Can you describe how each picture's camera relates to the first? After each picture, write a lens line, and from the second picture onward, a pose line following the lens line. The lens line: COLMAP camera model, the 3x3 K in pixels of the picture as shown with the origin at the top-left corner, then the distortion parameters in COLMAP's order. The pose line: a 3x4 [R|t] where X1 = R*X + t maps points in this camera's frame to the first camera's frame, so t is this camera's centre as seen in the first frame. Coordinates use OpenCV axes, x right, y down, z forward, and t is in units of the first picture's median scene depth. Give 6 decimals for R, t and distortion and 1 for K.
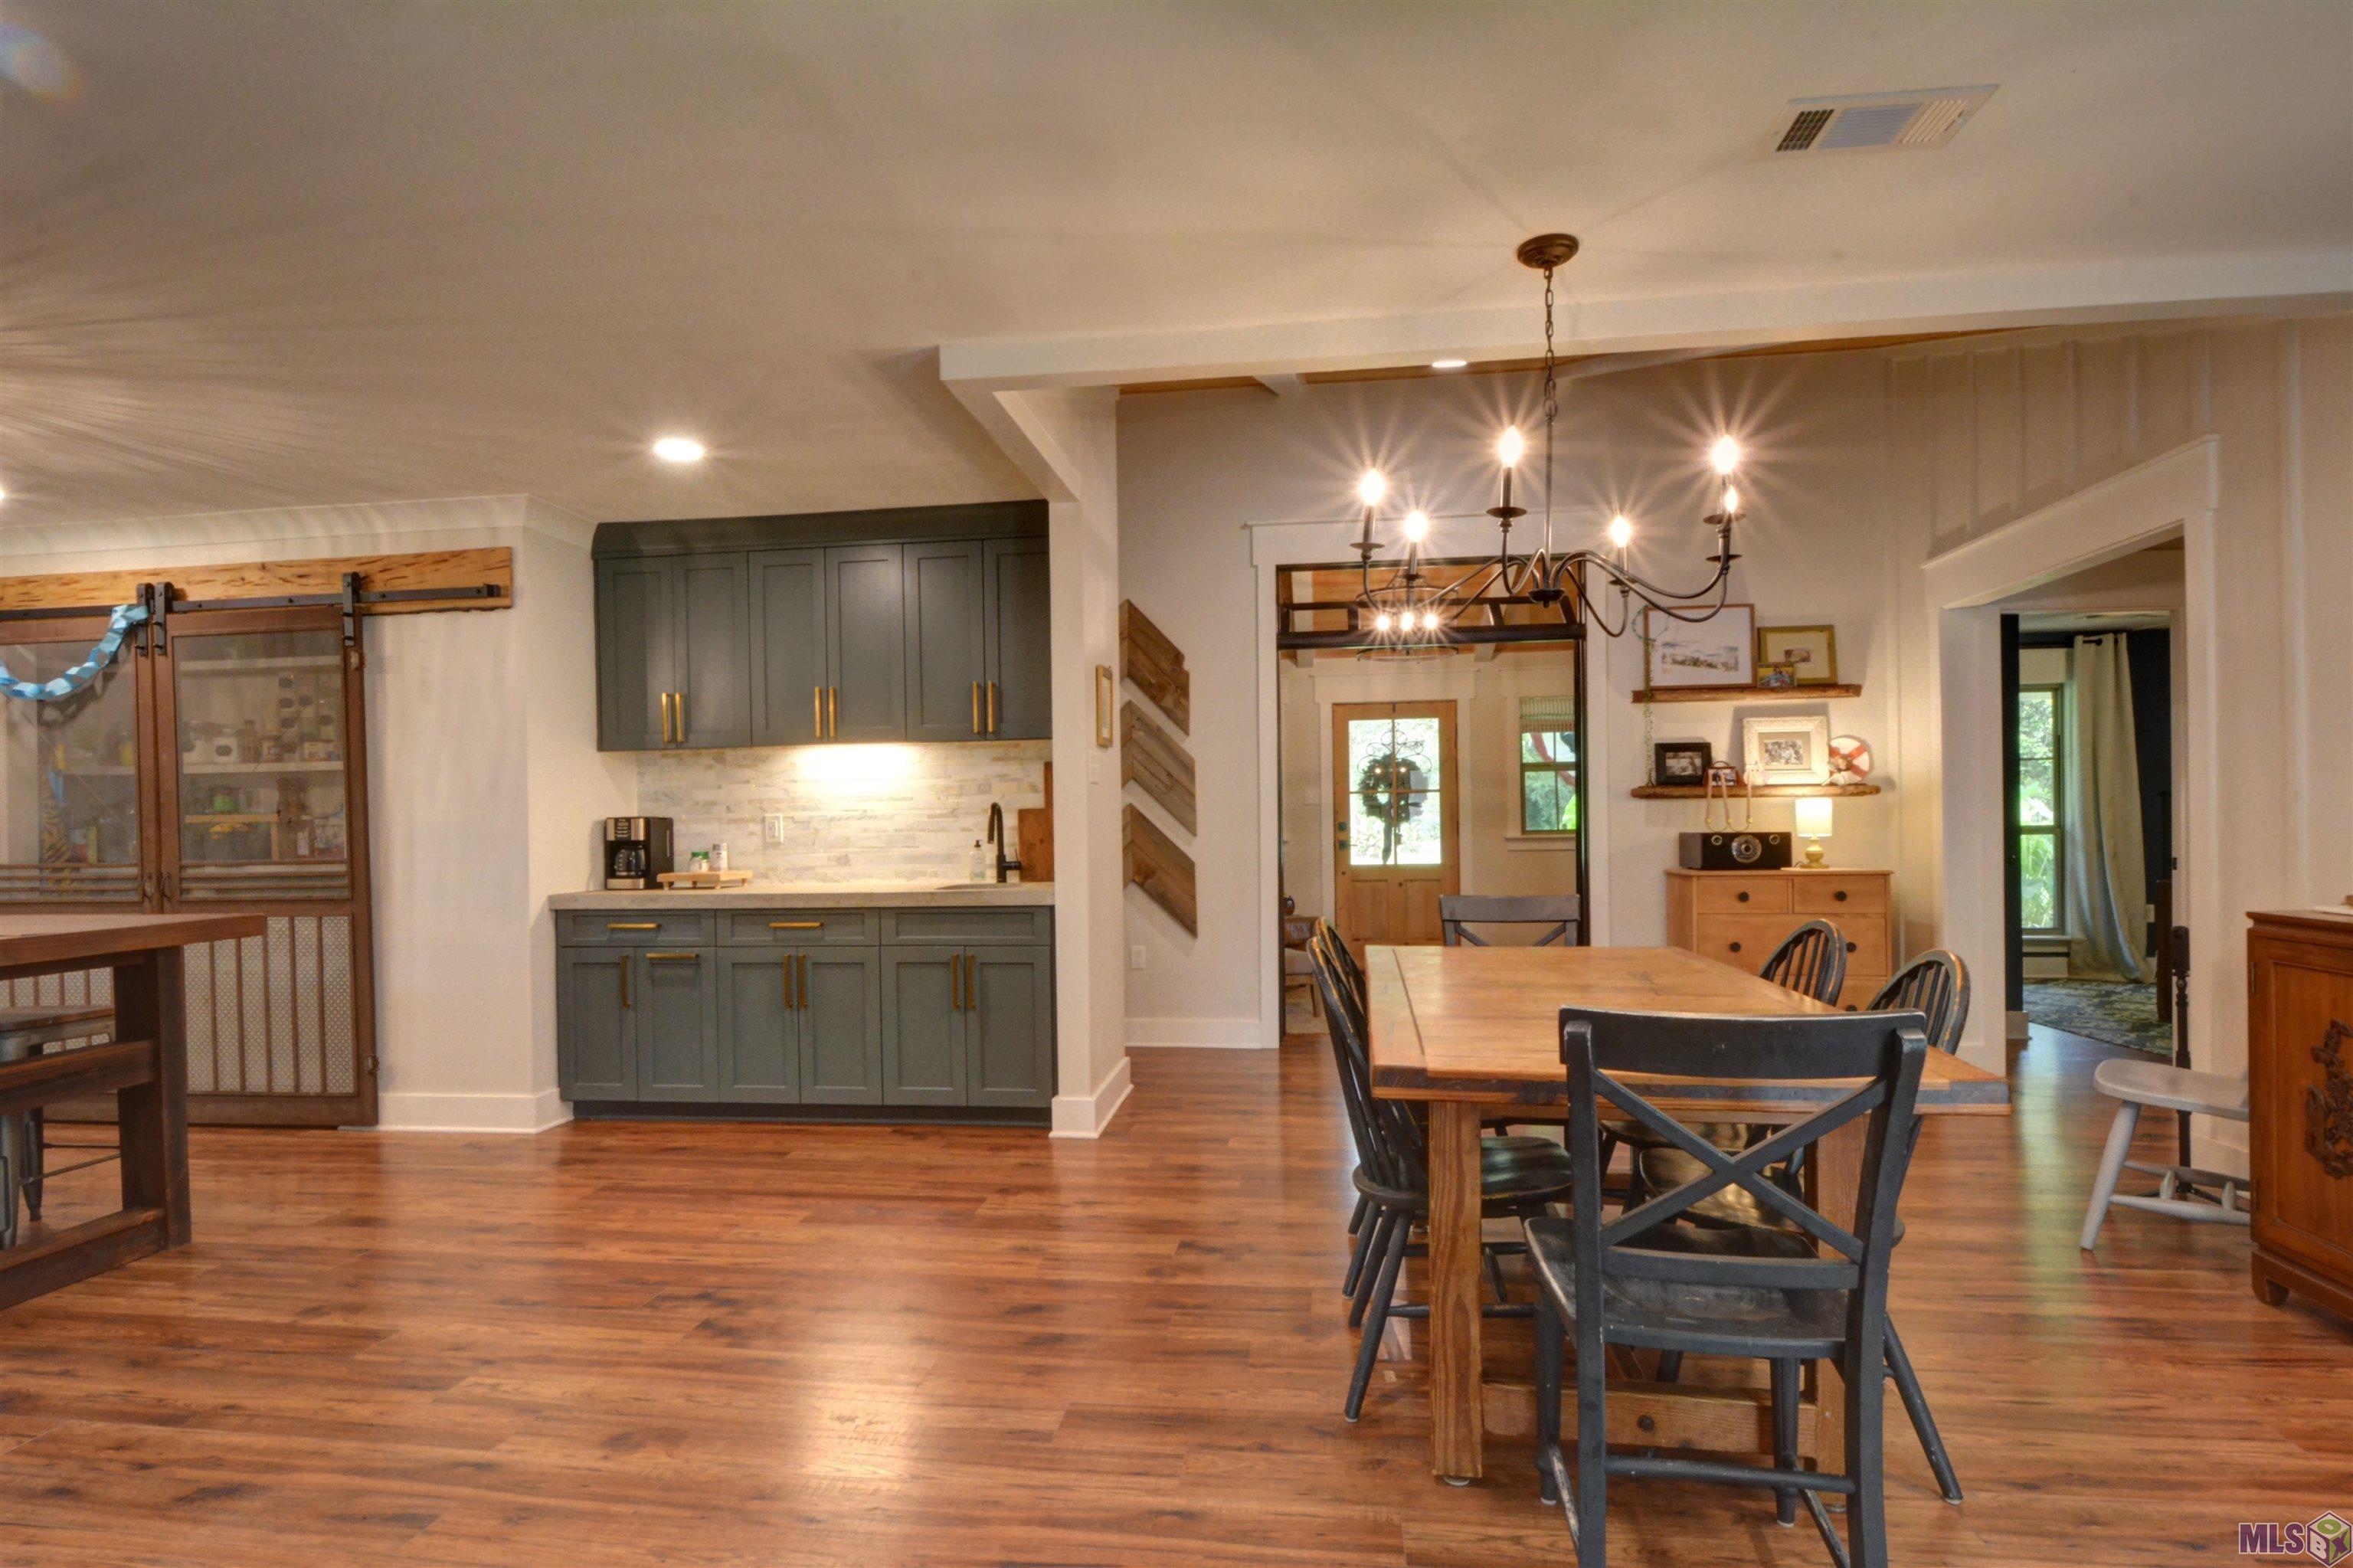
lens RADIAL K [[1235.9, 0, 1173.2], [0, 1235.9, 800.6], [0, 0, 1]] dist [-0.000595, -0.006719]
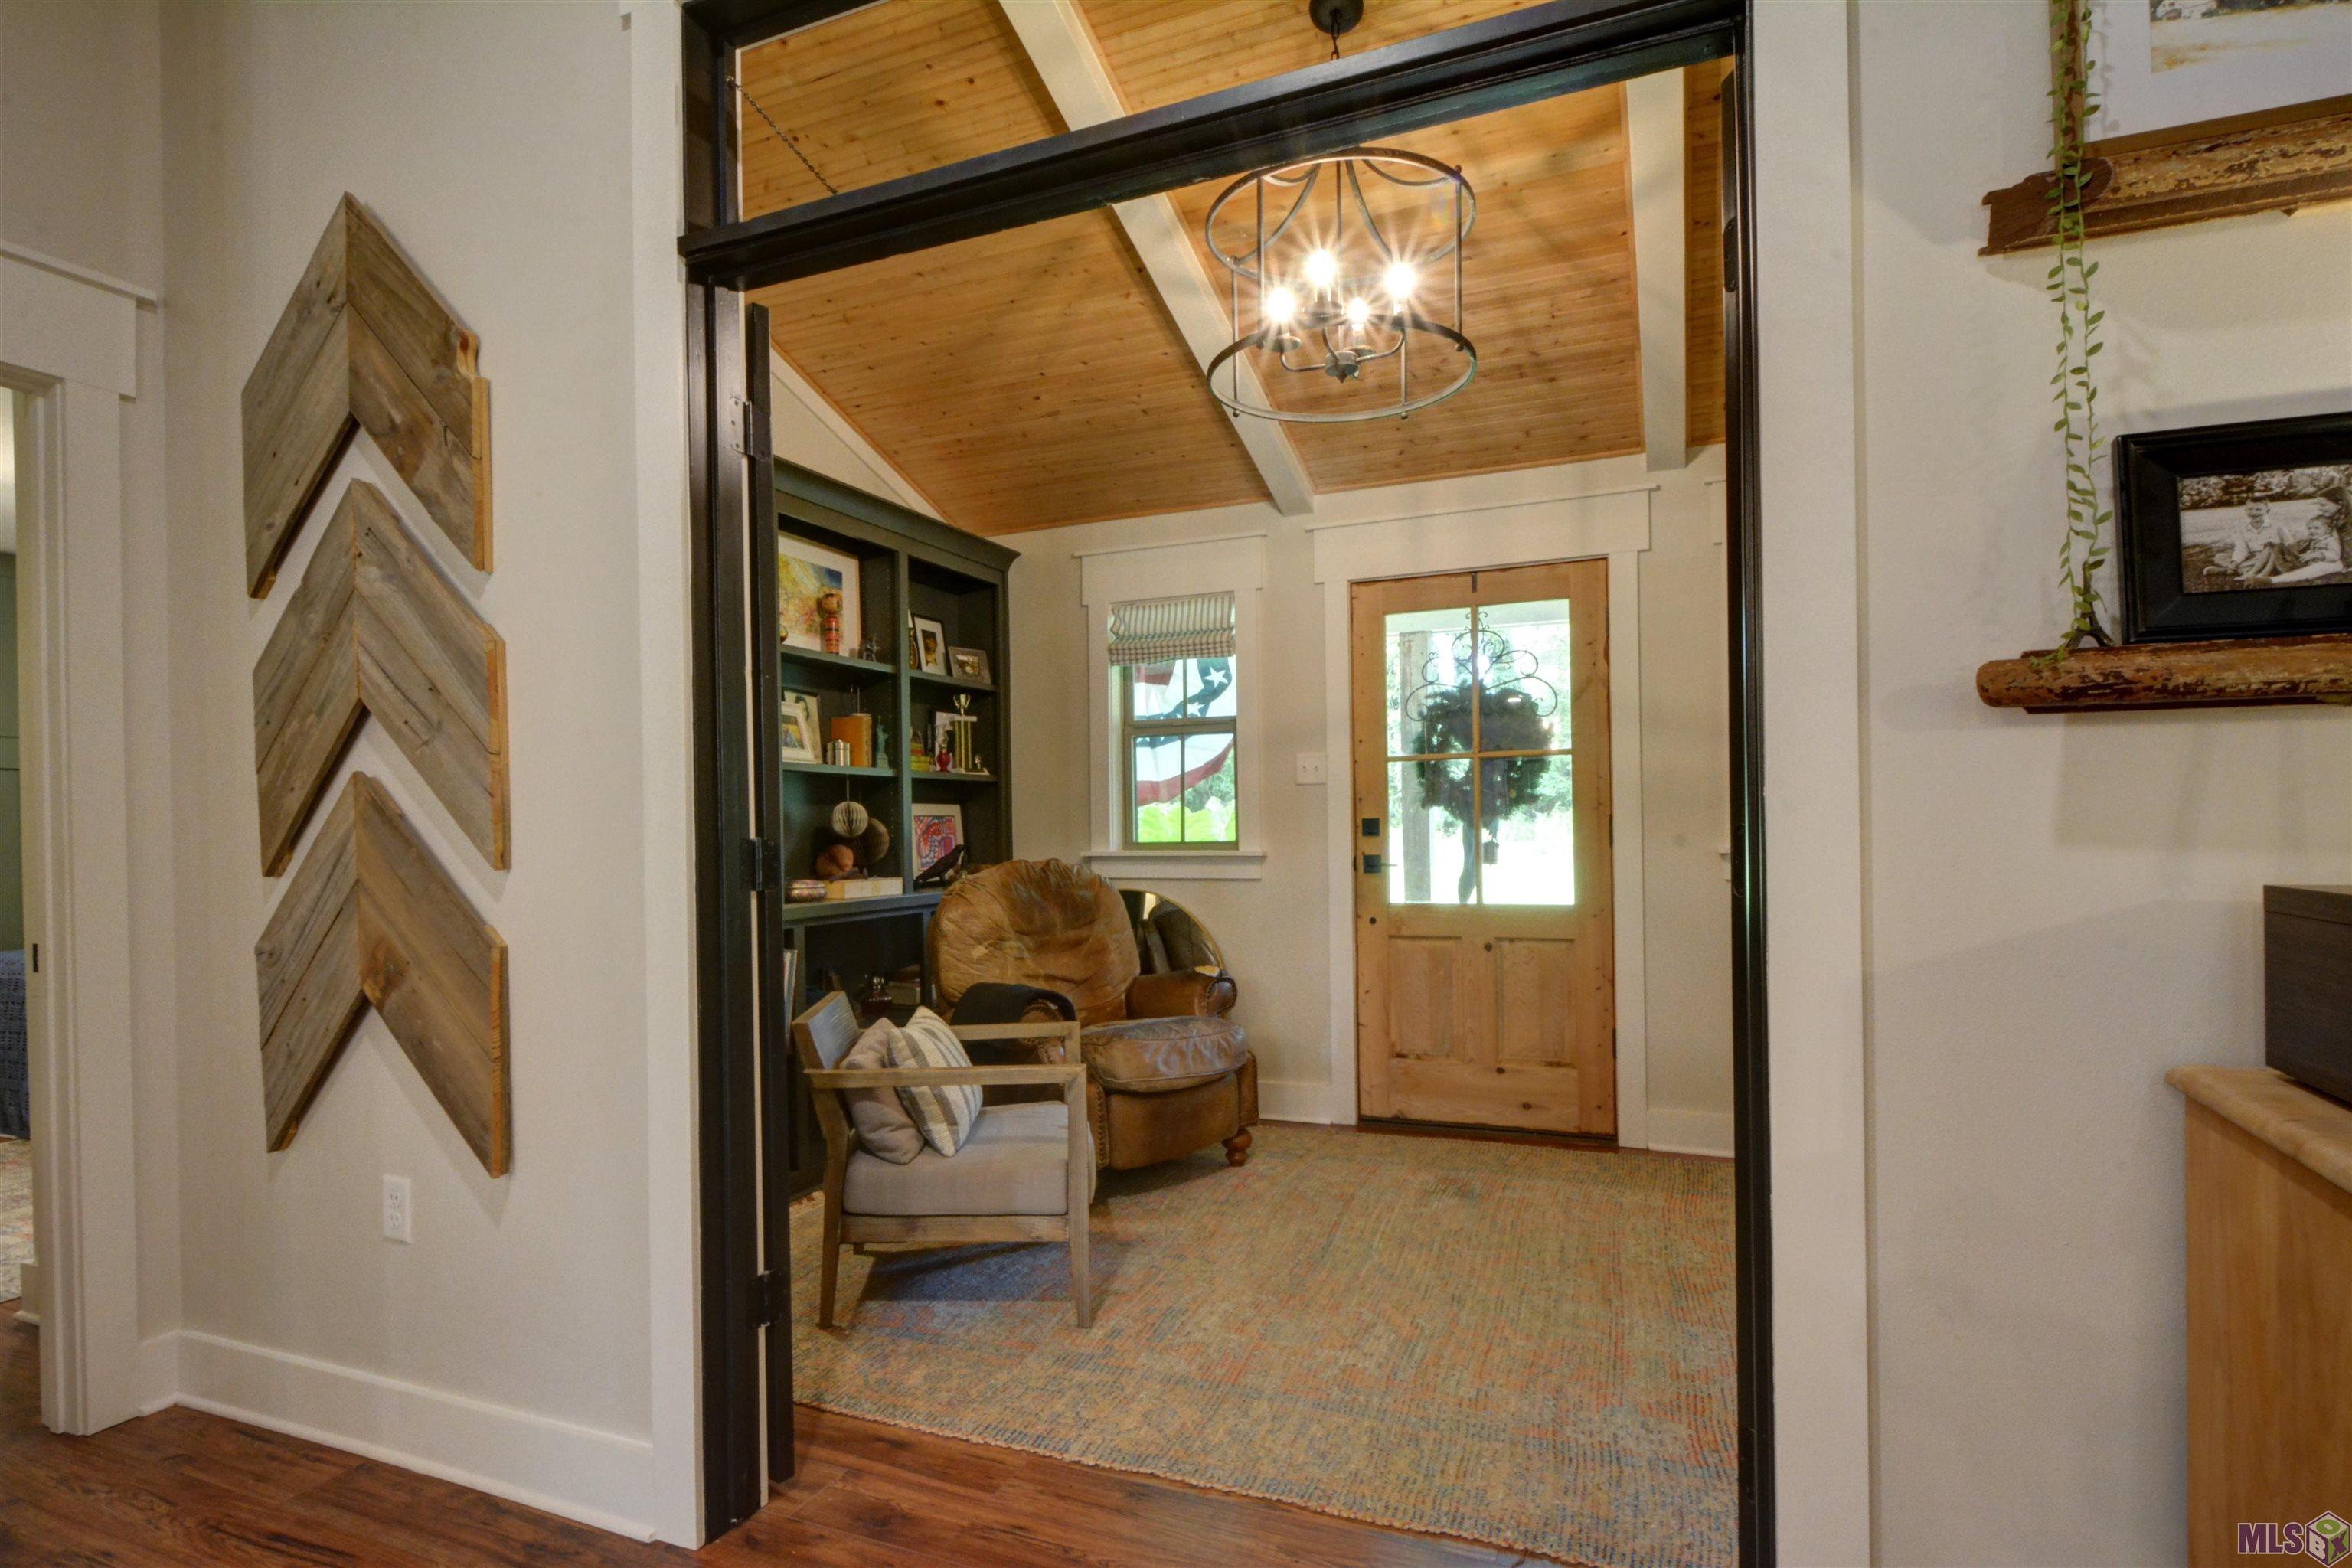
lens RADIAL K [[1235.4, 0, 1174.2], [0, 1235.4, 808.7], [0, 0, 1]] dist [-0.000595, -0.006719]
pose [[0.964363, -0.007412, -0.264480, 0.192976], [0.010937, 0.999870, 0.011859, 0.006541], [0.264357, -0.014329, 0.964318, 0.501269]]
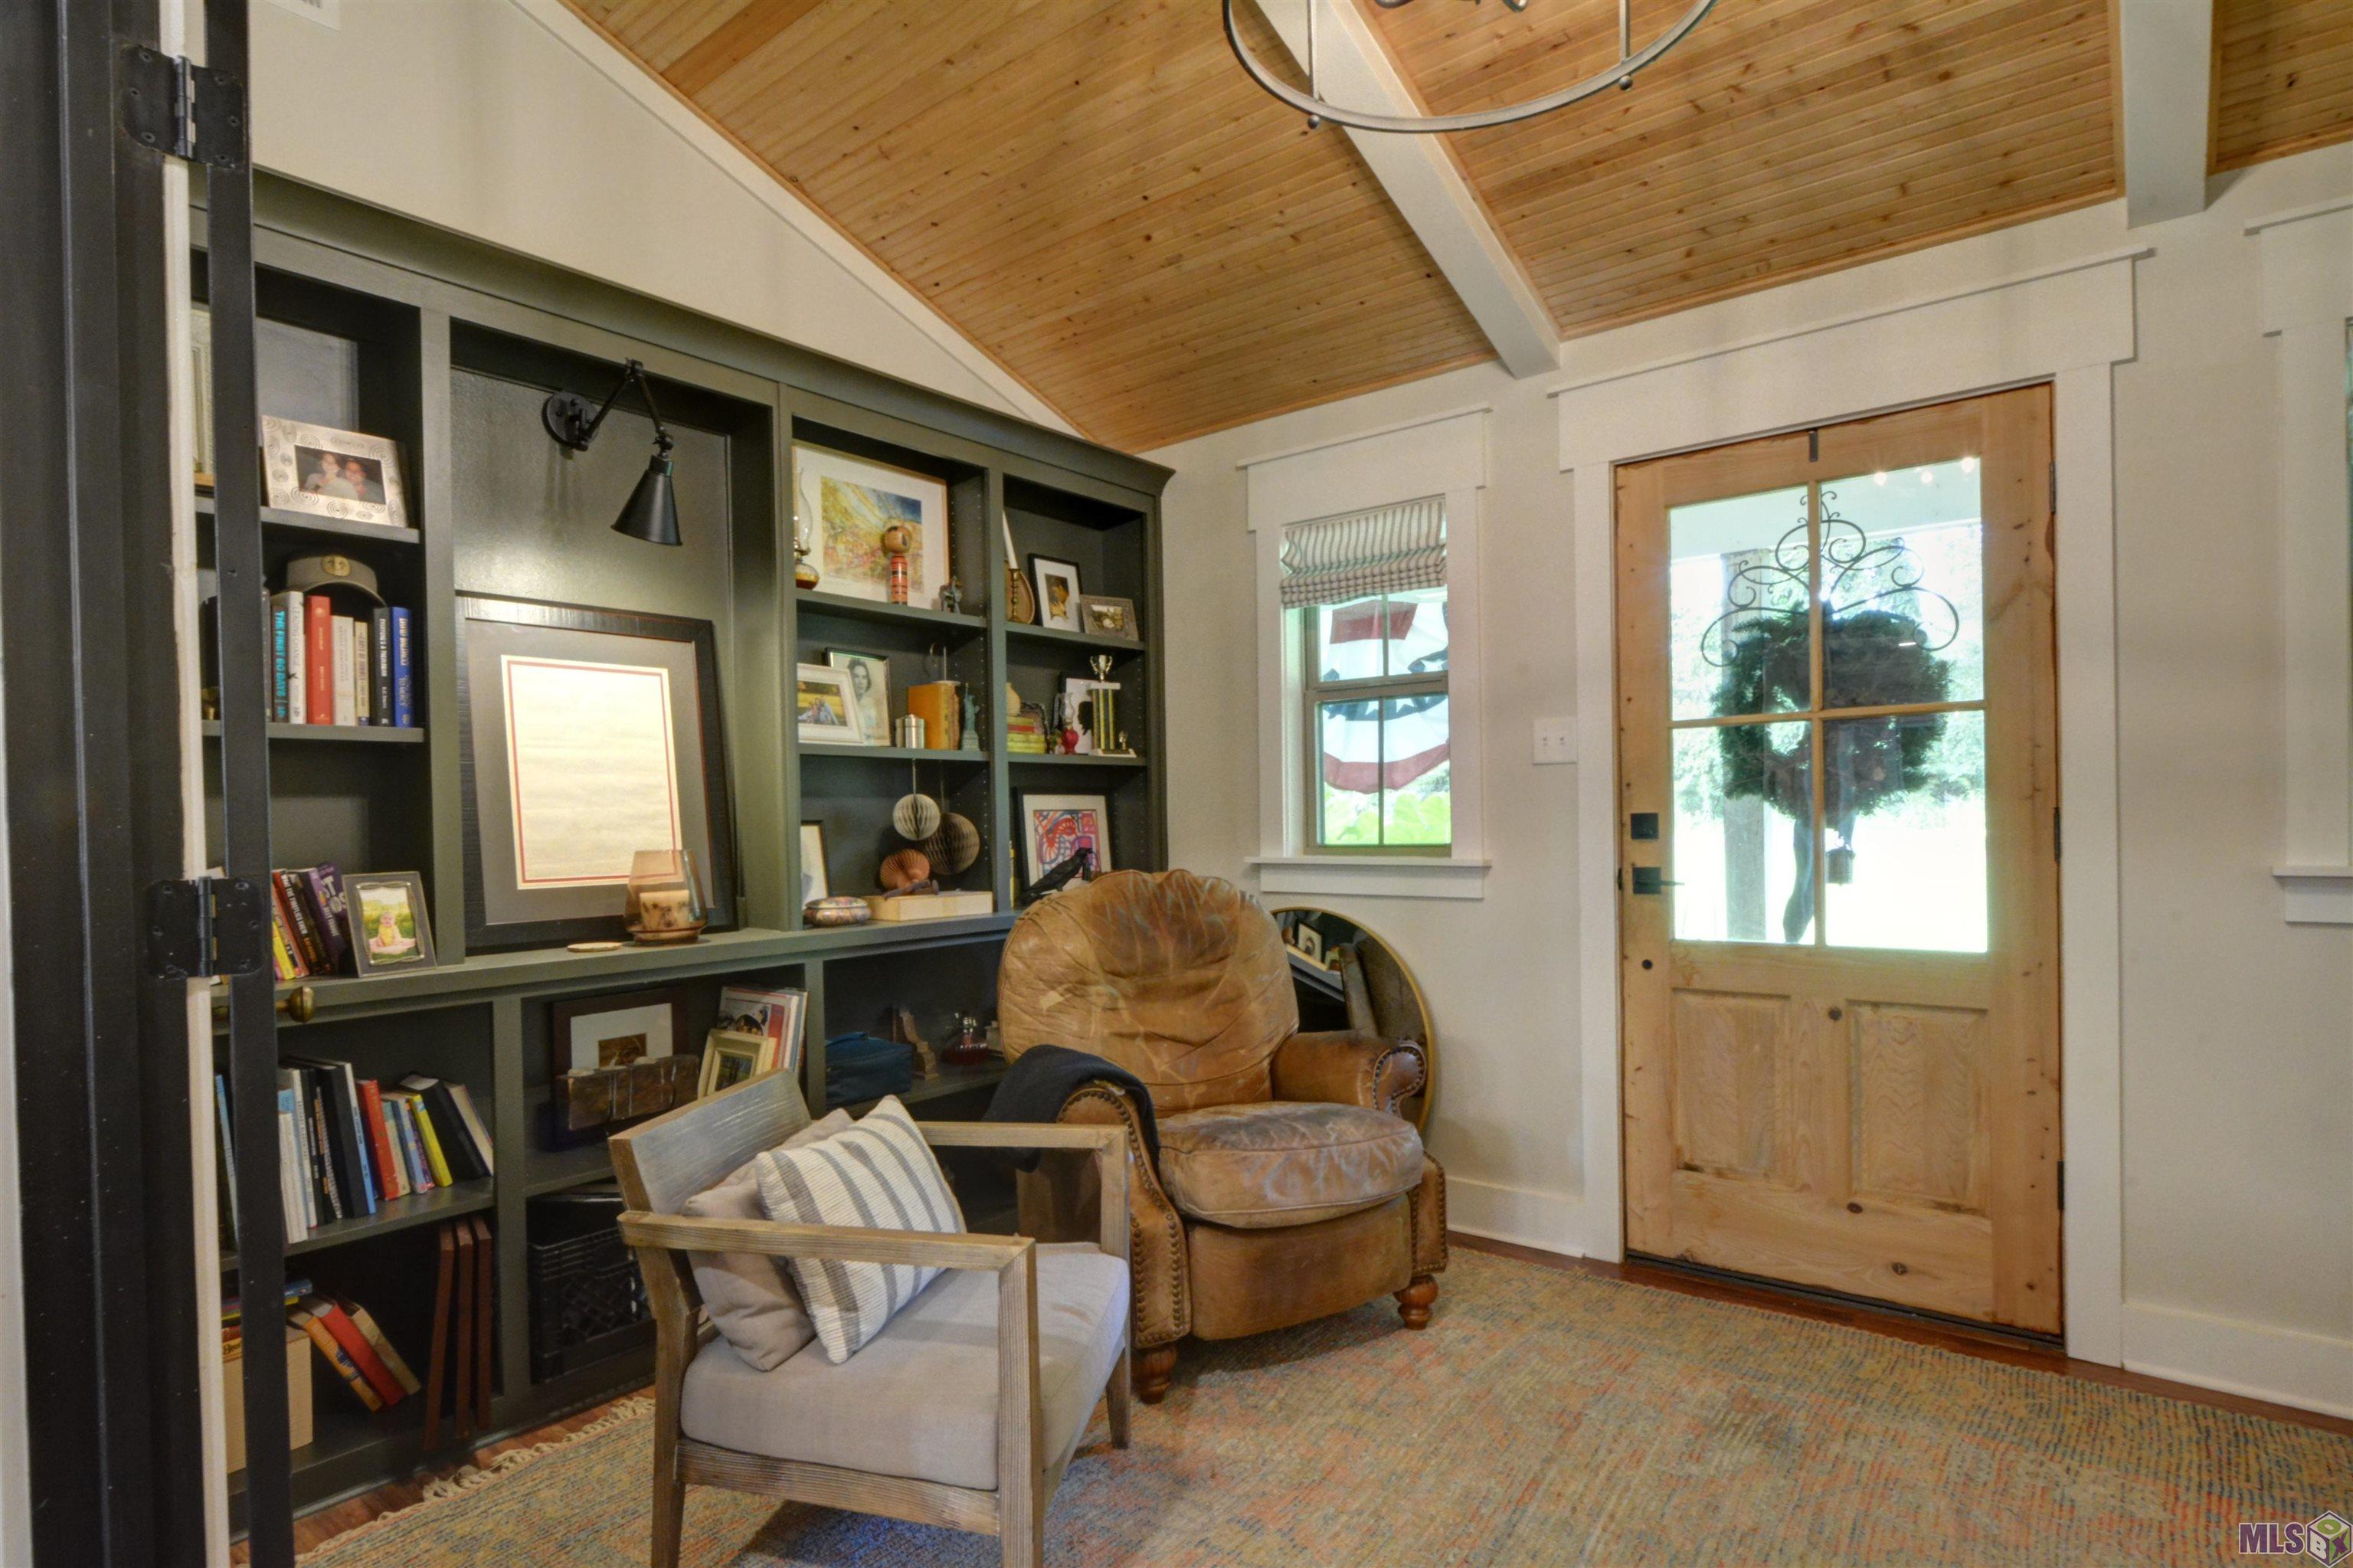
lens RADIAL K [[1235.9, 0, 1169.4], [0, 1235.9, 818.3], [0, 0, 1]] dist [-0.000595, -0.006719]
pose [[0.853934, -0.003905, -0.520366, 0.202092], [0.020222, 0.999466, 0.025684, 0.007421], [0.519988, -0.032455, 0.853557, 0.648474]]
